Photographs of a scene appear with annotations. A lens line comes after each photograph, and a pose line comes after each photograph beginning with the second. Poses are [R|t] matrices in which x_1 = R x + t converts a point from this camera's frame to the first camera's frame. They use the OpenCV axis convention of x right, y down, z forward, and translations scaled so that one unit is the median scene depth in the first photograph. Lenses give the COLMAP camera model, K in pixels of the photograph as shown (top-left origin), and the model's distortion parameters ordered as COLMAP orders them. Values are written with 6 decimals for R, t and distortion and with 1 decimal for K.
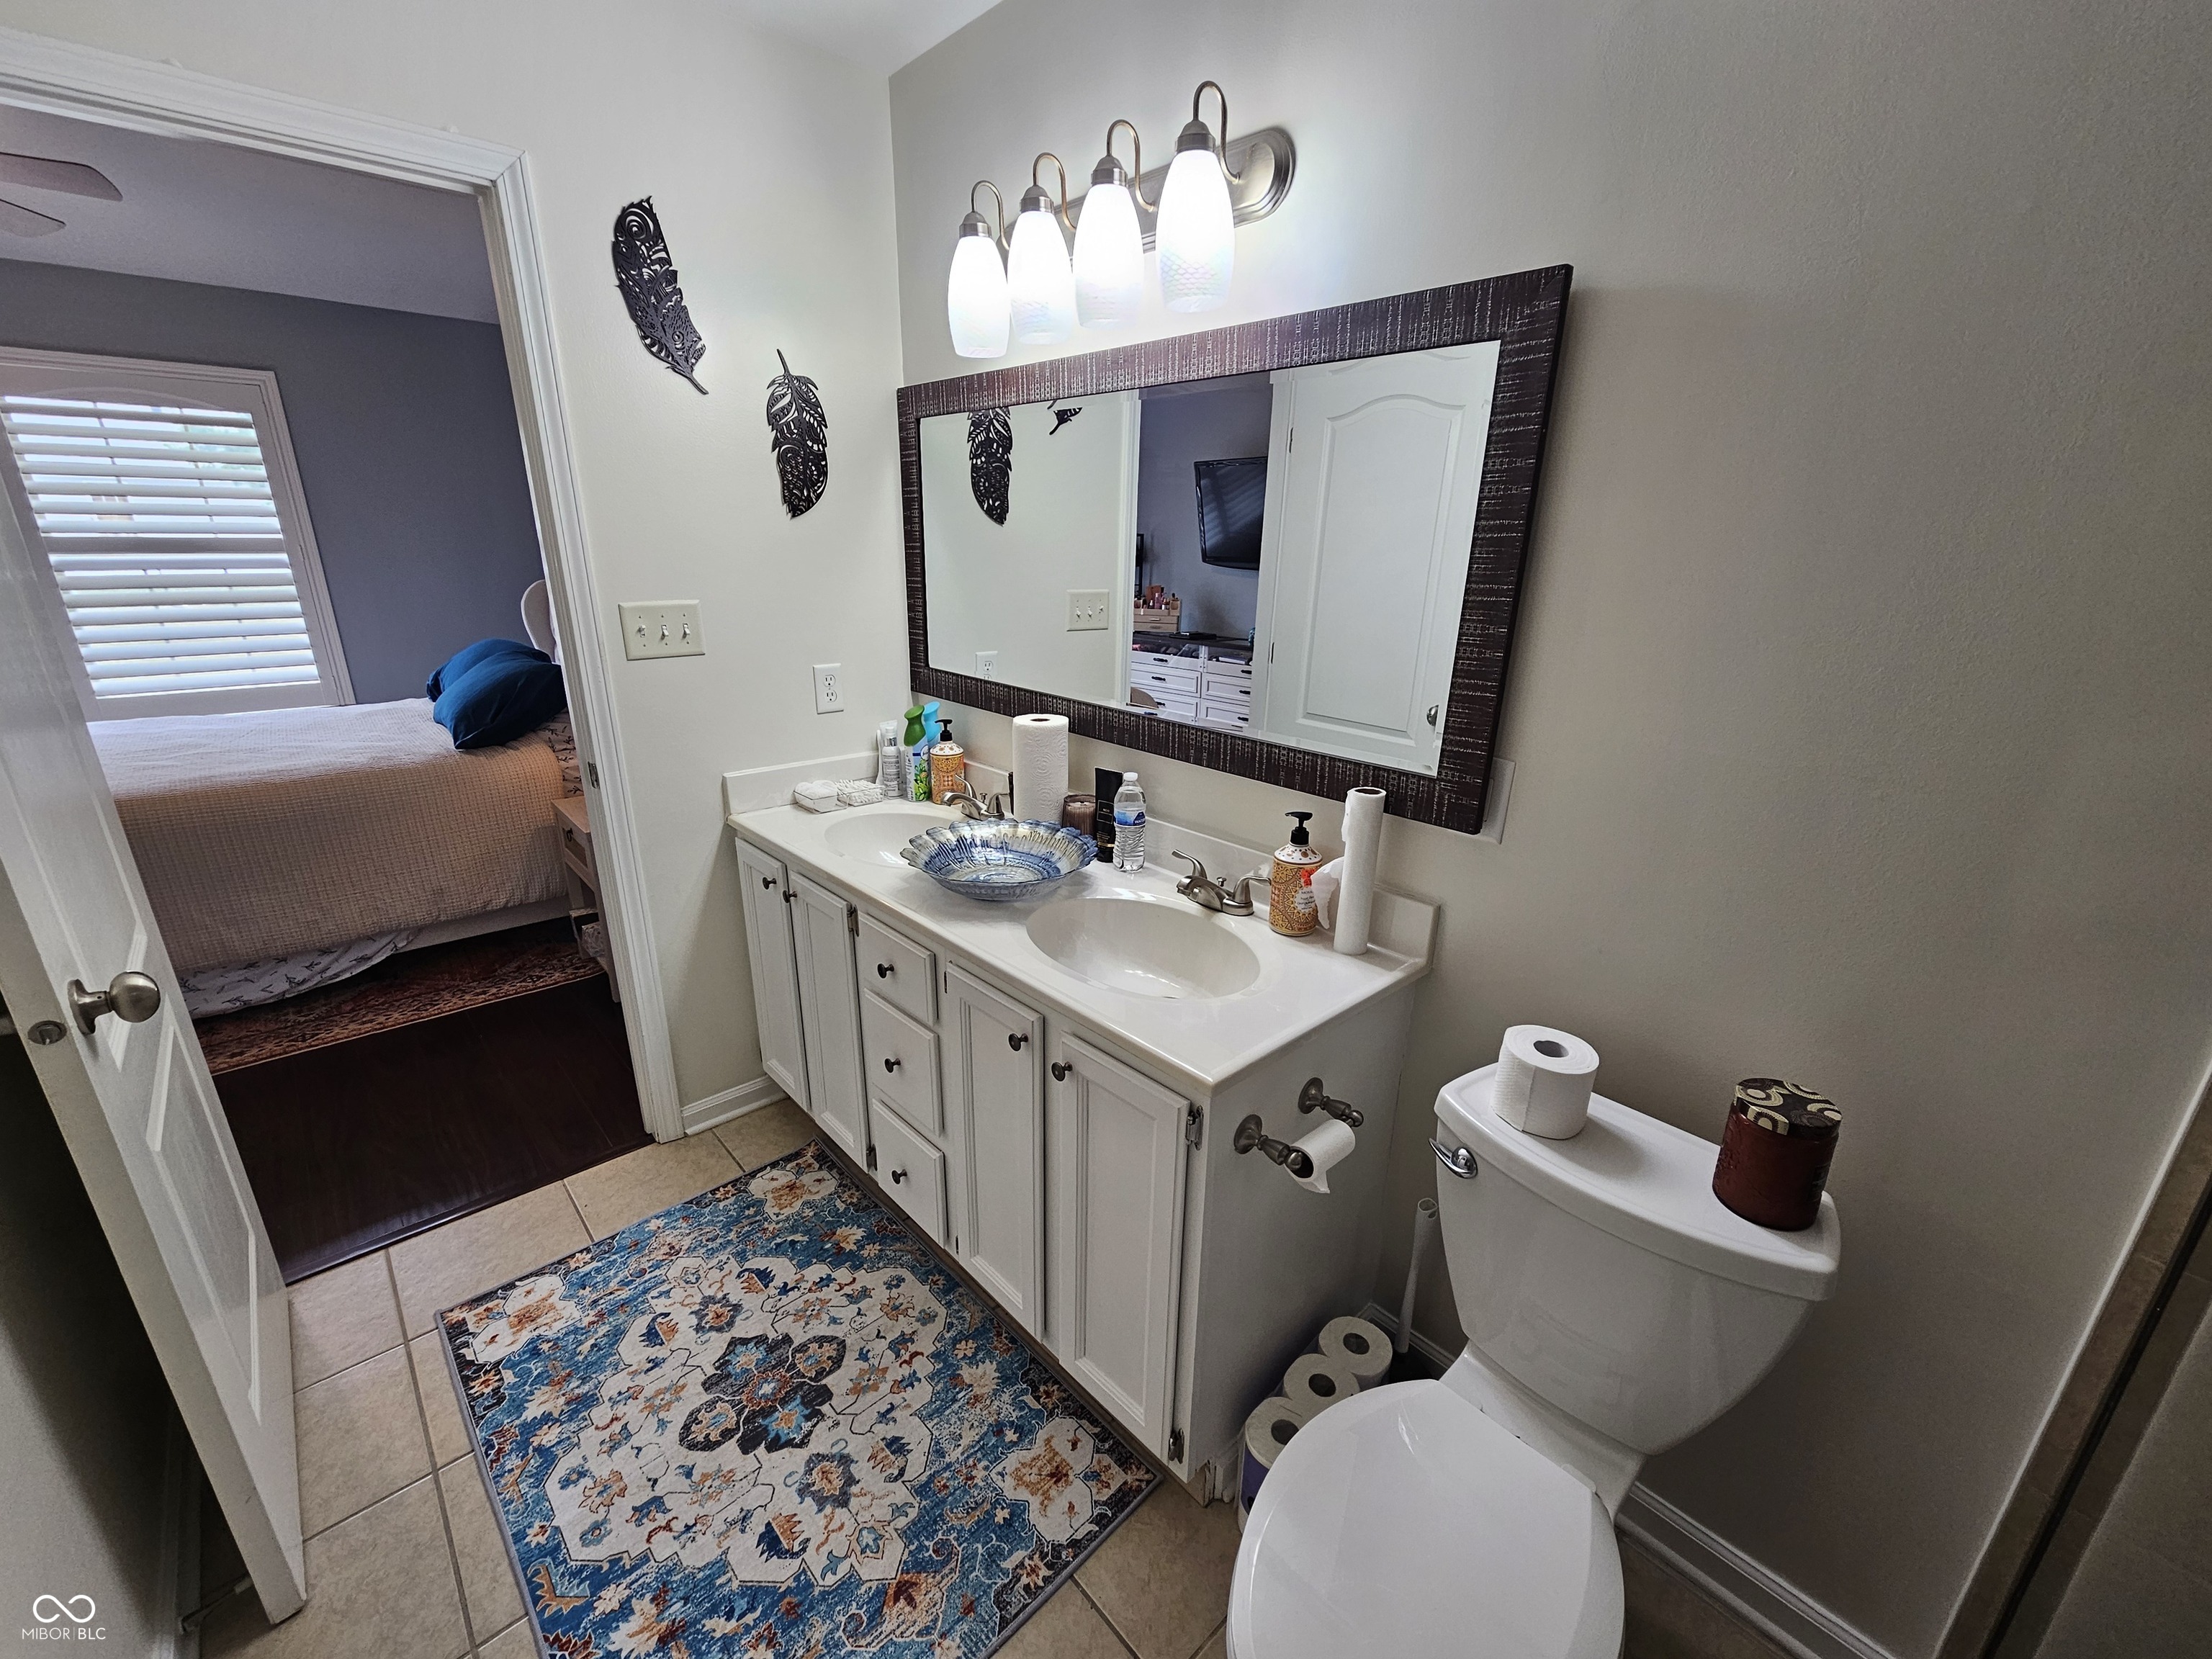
lens RADIAL K [[907.7, 0, 1105.3], [0, 907.7, 846.3], [0, 0, 1]] dist [-0.005565, 0.003361]
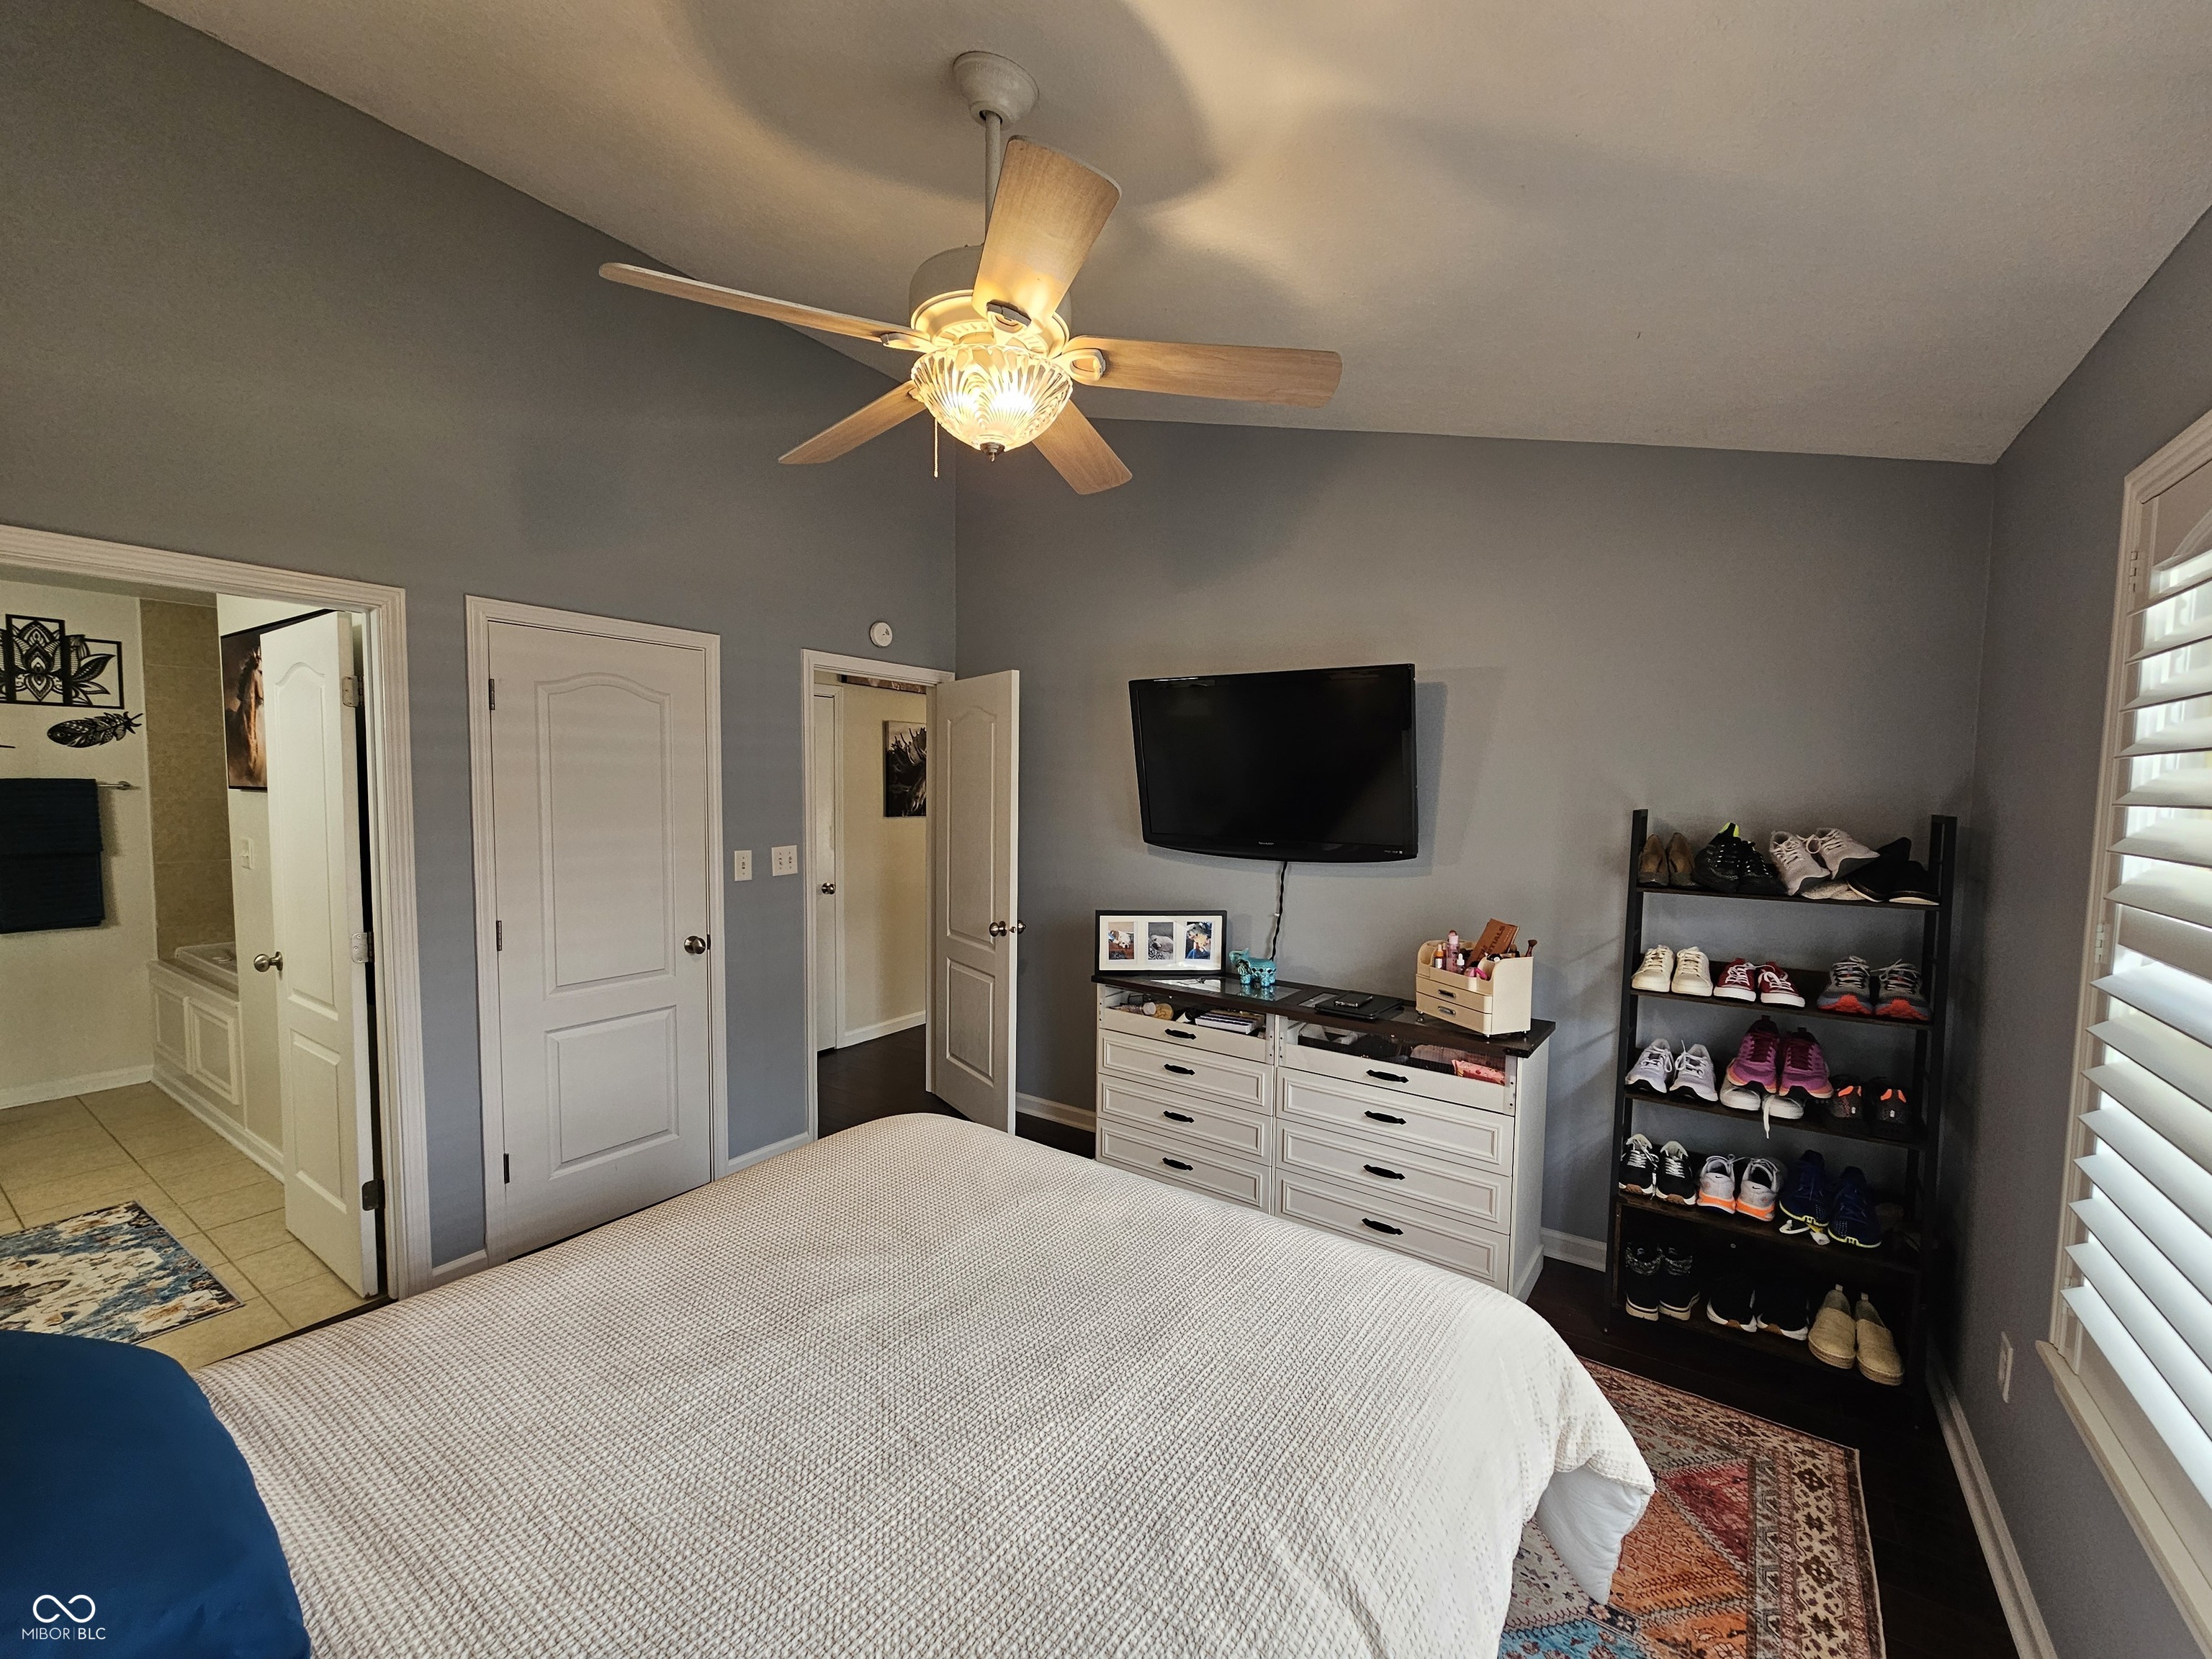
lens RADIAL K [[907.7, 0, 1105.3], [0, 907.7, 846.3], [0, 0, 1]] dist [-0.005565, 0.003361]
pose [[-0.972070, -0.016618, -0.234102, -2.163410], [-0.105169, 0.922575, 0.371207, -1.096814], [0.209808, 0.385460, -0.898555, 2.890900]]
